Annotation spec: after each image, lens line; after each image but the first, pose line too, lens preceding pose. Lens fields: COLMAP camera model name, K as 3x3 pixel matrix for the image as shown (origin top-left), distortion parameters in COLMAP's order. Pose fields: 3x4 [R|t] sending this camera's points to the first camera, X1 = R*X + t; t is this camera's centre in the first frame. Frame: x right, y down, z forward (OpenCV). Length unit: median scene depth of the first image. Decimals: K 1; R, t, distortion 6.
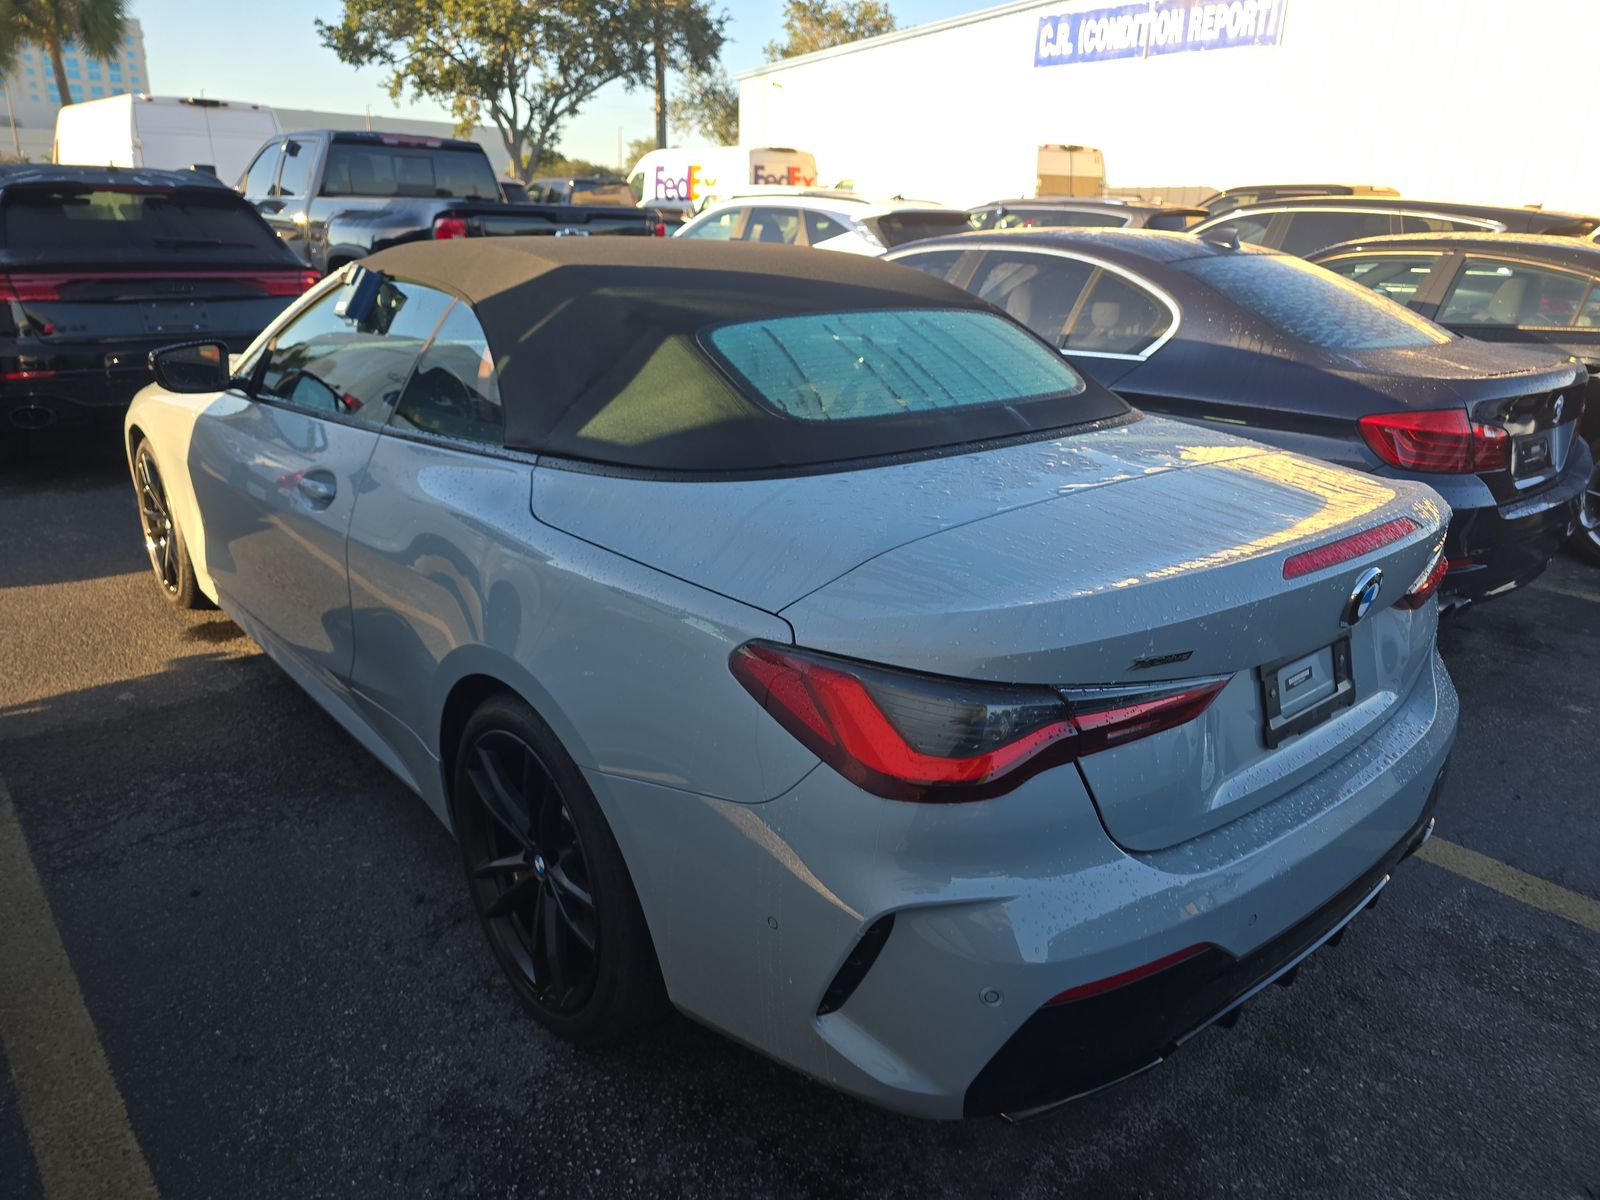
lens RADIAL K [[1093.8, 0, 800.0], [0, 1093.8, 600.0], [0, 0, 1]] dist [0.059372, -0.061818]
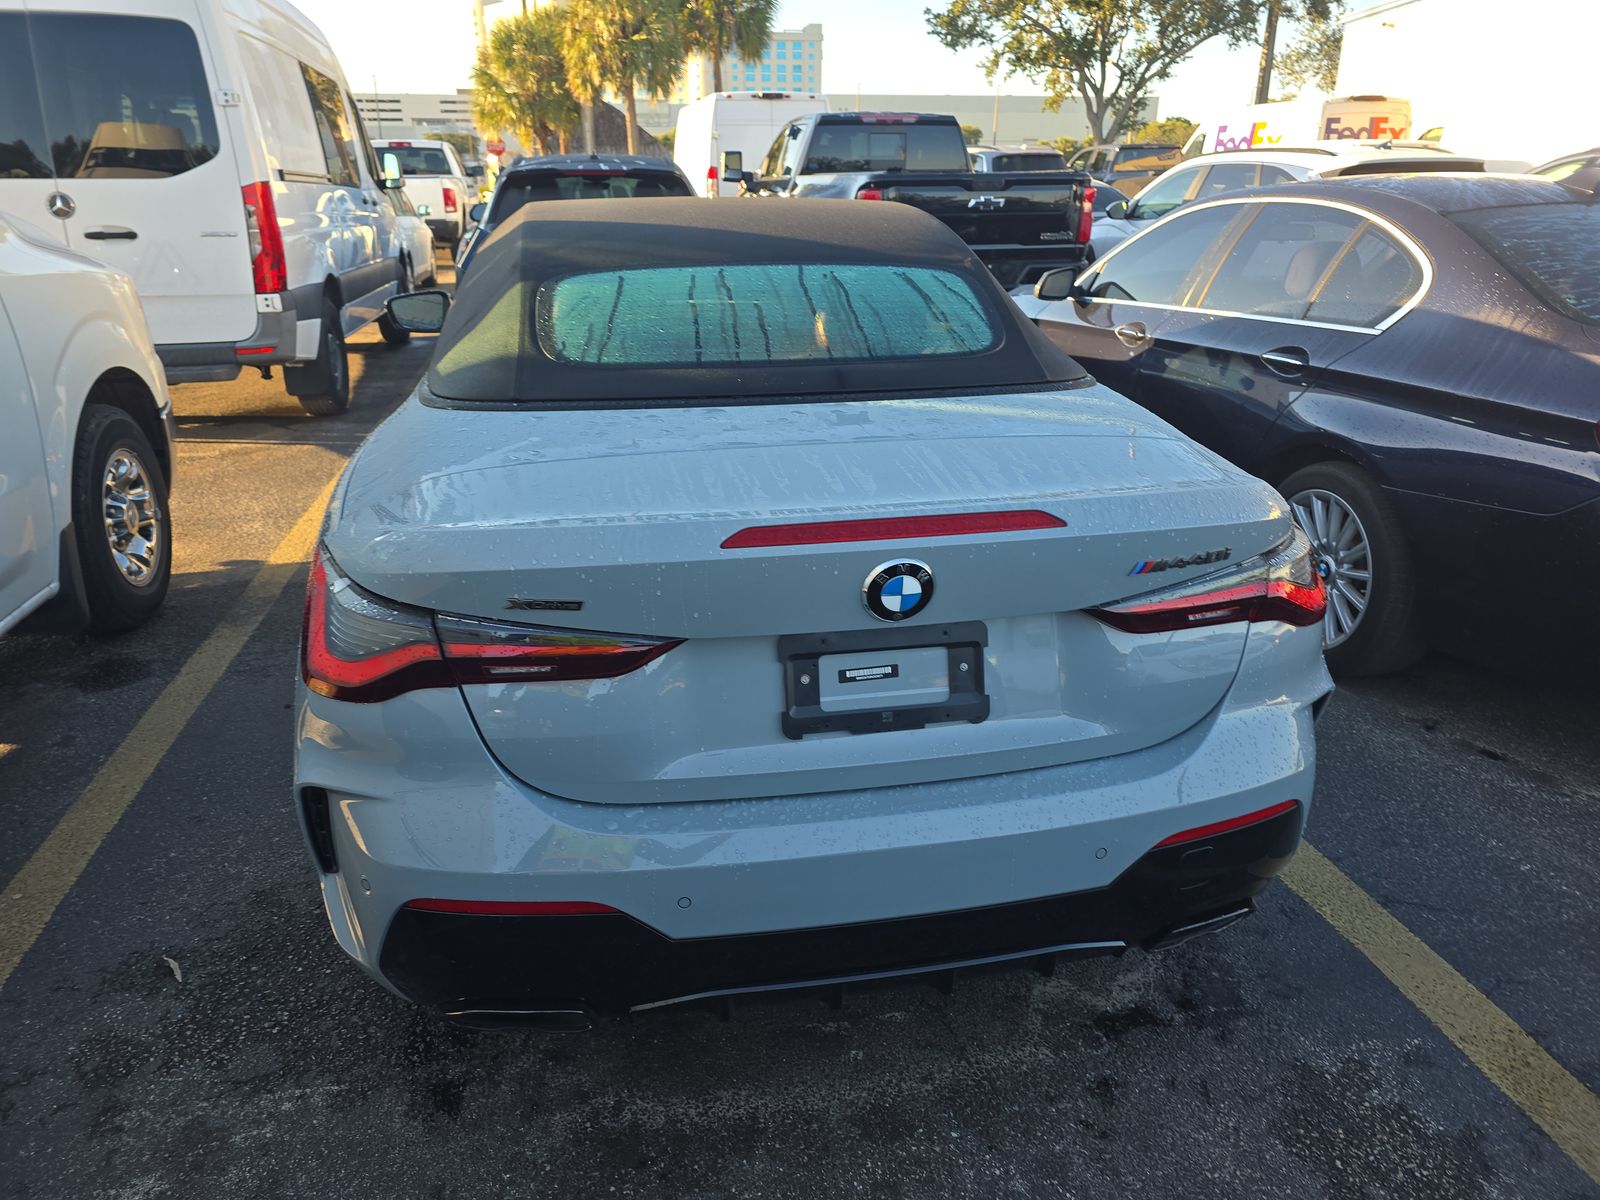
lens RADIAL K [[1079.7, 0, 800.0], [0, 1079.7, 600.0], [0, 0, 1]] dist [0.043691, -0.043113]
pose [[0.864590, 0.151421, -0.479120, 0.051036], [-0.138028, 0.988404, 0.063298, -0.002239], [0.483149, 0.011405, 0.875464, 0.012812]]
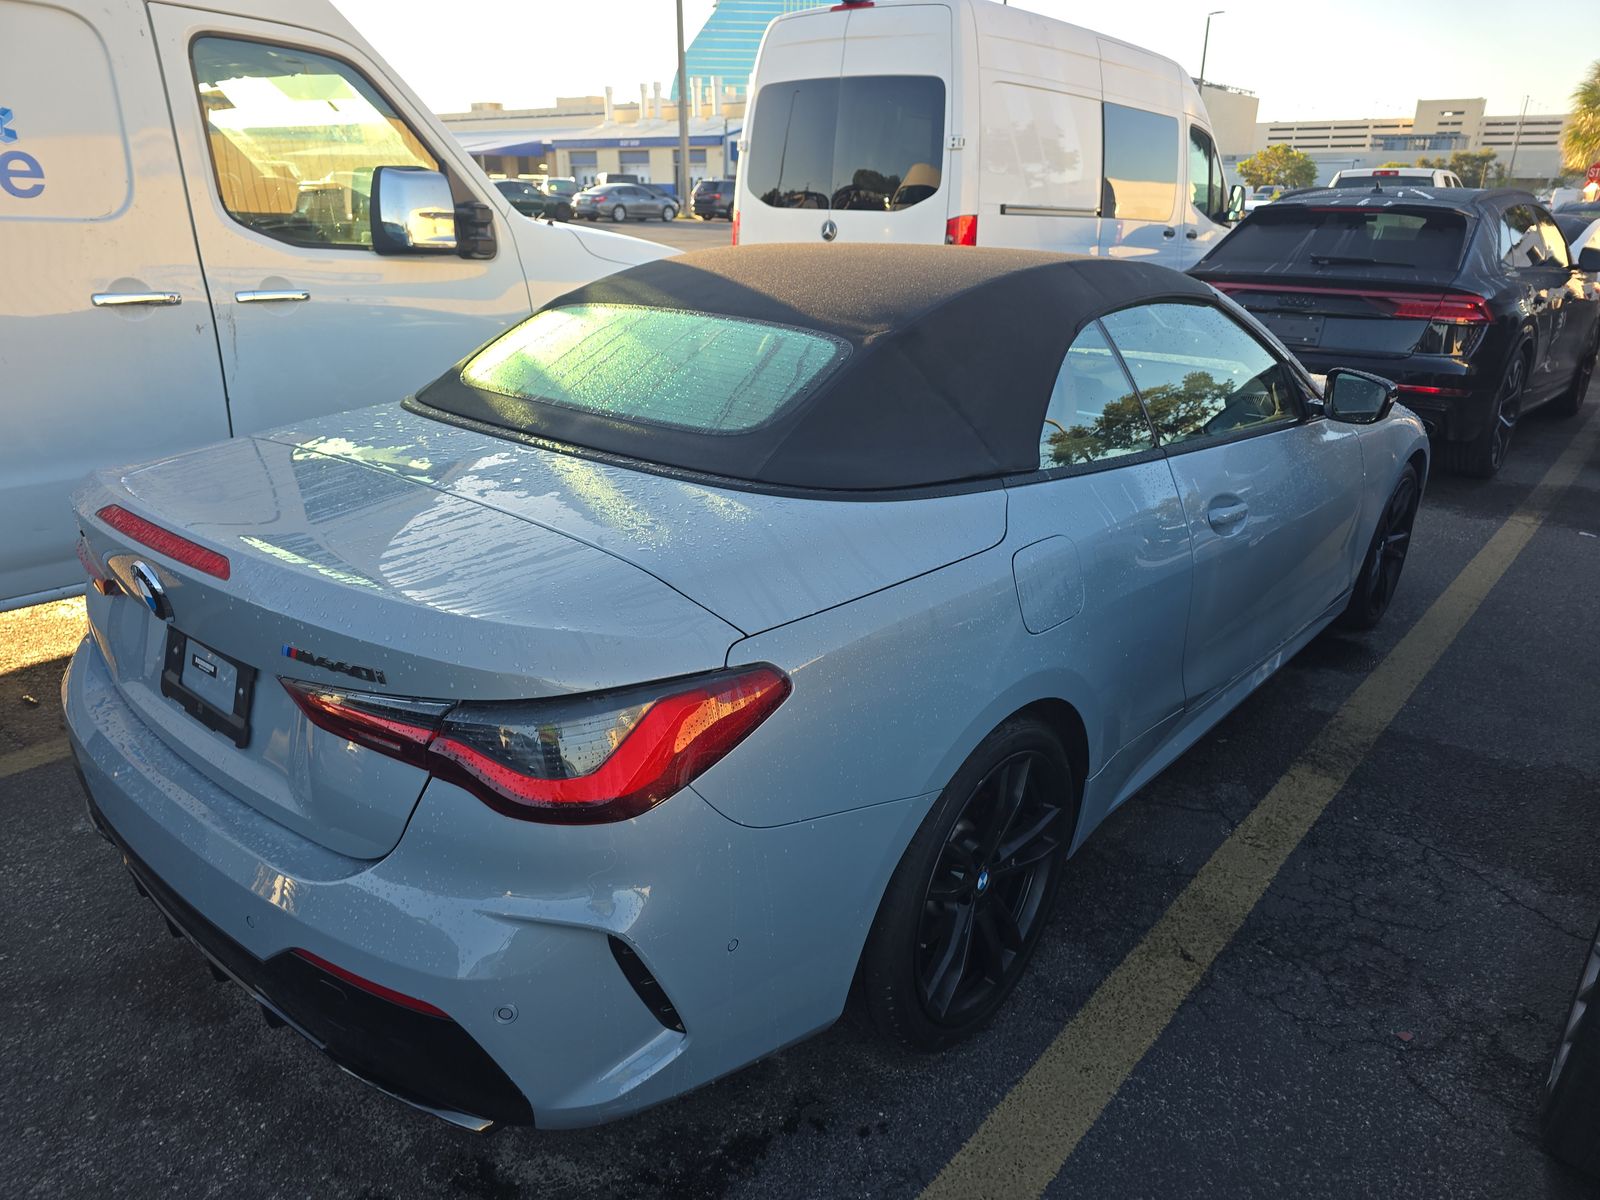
lens RADIAL K [[1079.7, 0, 800.0], [0, 1079.7, 600.0], [0, 0, 1]] dist [0.043691, -0.043113]
pose [[0.145376, 0.316788, -0.937289, 0.090619], [-0.333659, 0.907554, 0.254987, -0.026284], [0.931417, 0.275666, 0.237636, 0.078558]]
